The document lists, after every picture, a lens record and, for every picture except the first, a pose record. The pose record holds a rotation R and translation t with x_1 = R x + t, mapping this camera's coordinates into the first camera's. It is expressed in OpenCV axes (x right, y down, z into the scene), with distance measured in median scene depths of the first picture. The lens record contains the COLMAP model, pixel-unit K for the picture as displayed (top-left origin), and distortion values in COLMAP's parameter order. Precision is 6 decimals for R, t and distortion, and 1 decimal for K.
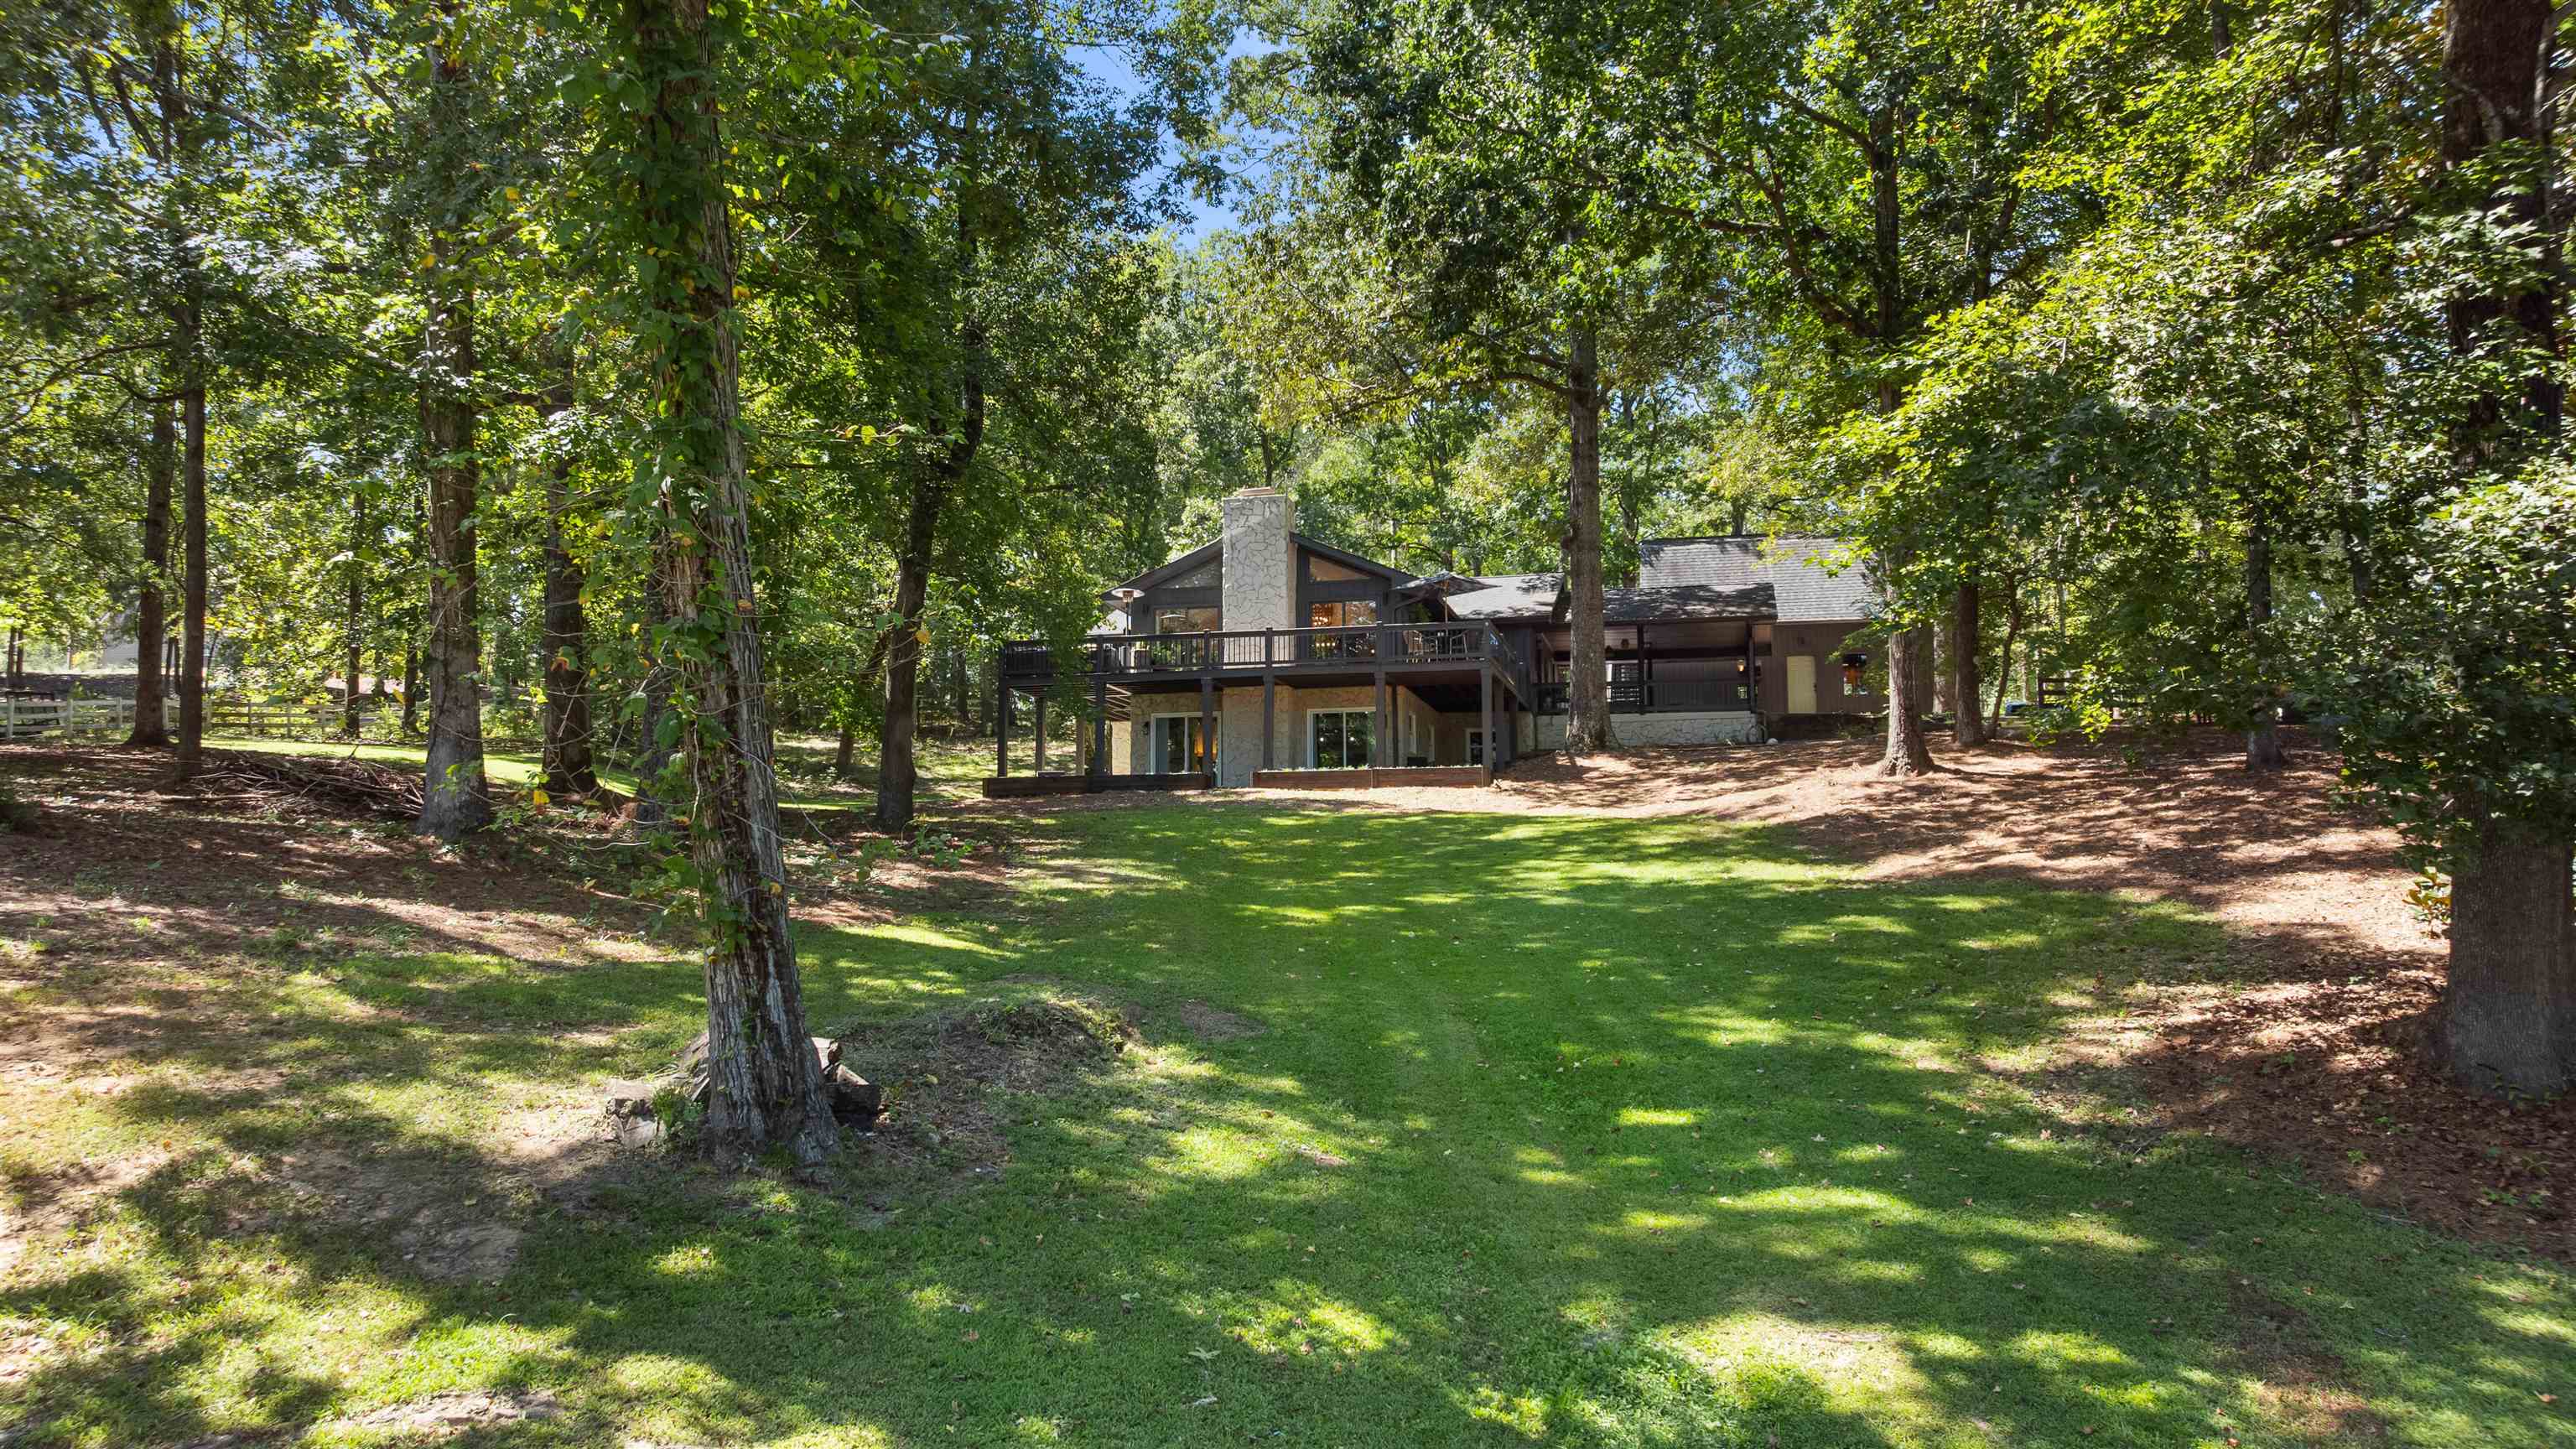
lens RADIAL K [[1824.5, 0, 1288.0], [0, 1824.5, 724.5], [0, 0, 1]] dist [-0.002203, 0.002331]
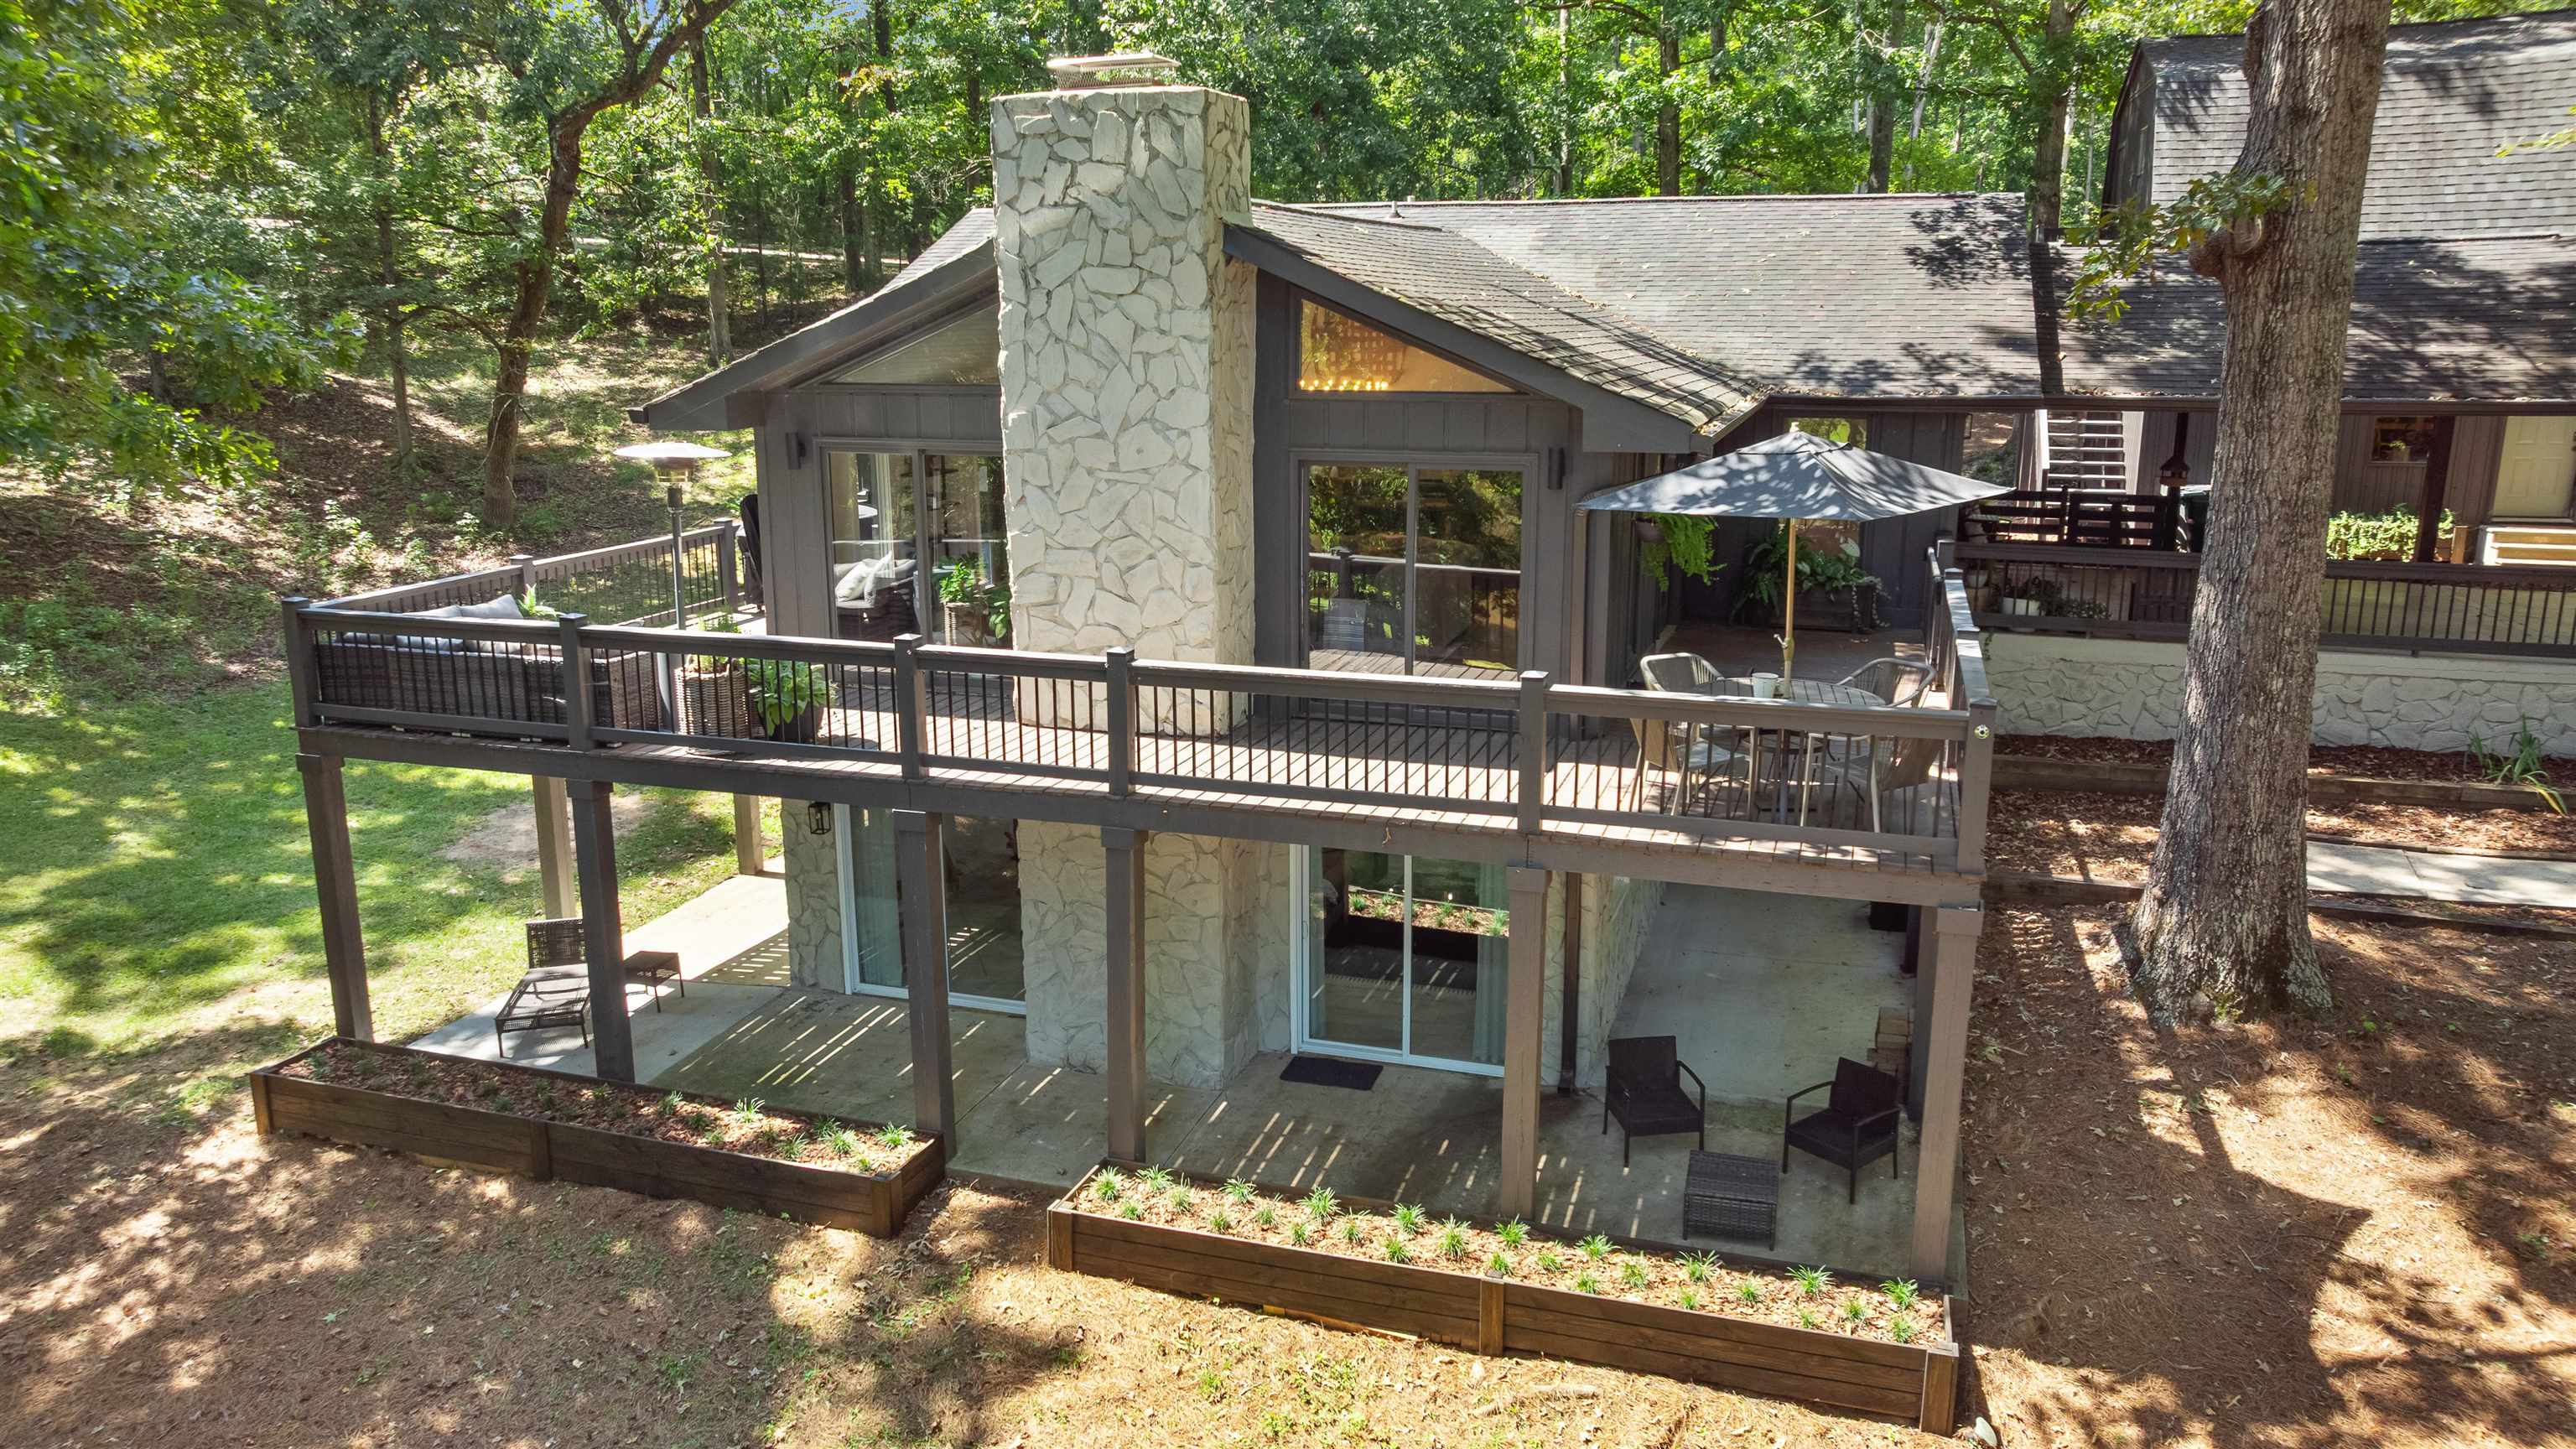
lens RADIAL K [[1820.4, 0, 1286.3], [0, 1820.4, 712.0], [0, 0, 1]] dist [-0.062062, 0.094500]
pose [[0.997169, 0.018109, -0.072978, 0.028193], [0.006948, 0.944222, 0.329236, -0.111270], [0.074869, -0.328811, 0.941423, 0.628104]]
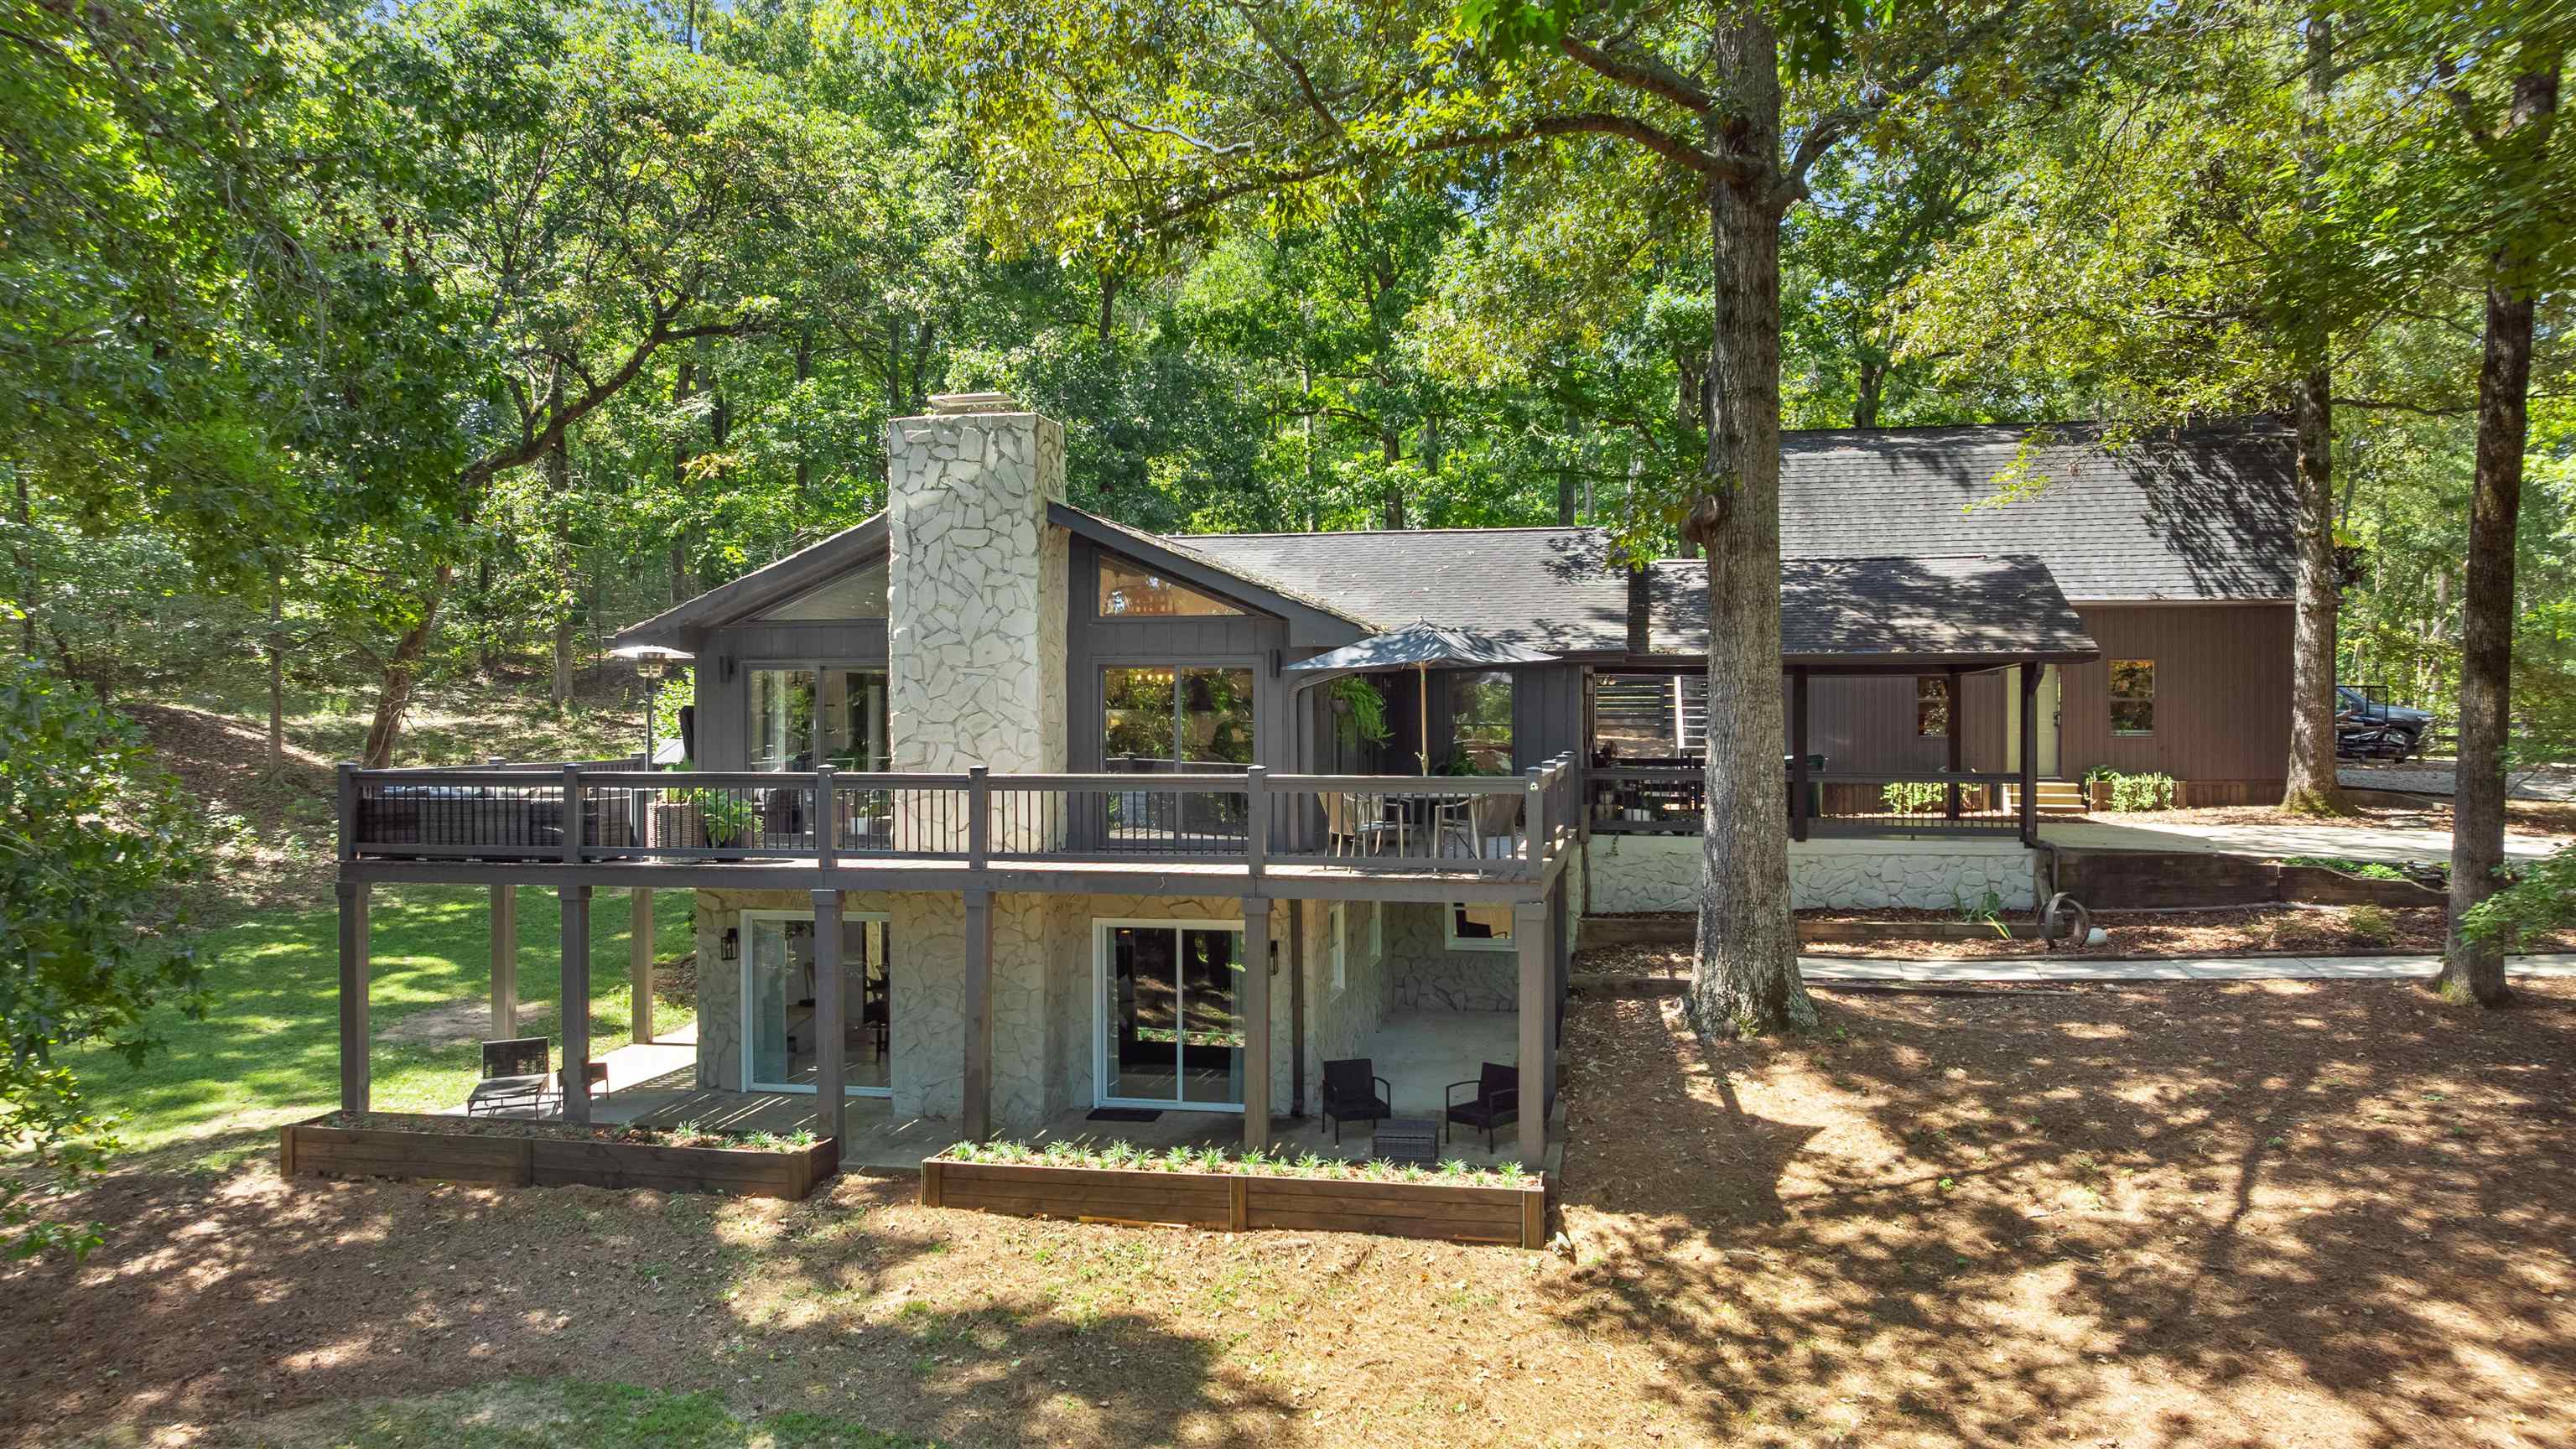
lens RADIAL K [[1824.5, 0, 1288.0], [0, 1824.5, 724.5], [0, 0, 1]] dist [-0.002203, 0.002331]
pose [[0.998992, 0.000351, 0.044889, 0.032549], [-0.005546, 0.993273, 0.115661, -0.091043], [-0.044547, -0.115794, 0.992274, 0.507708]]
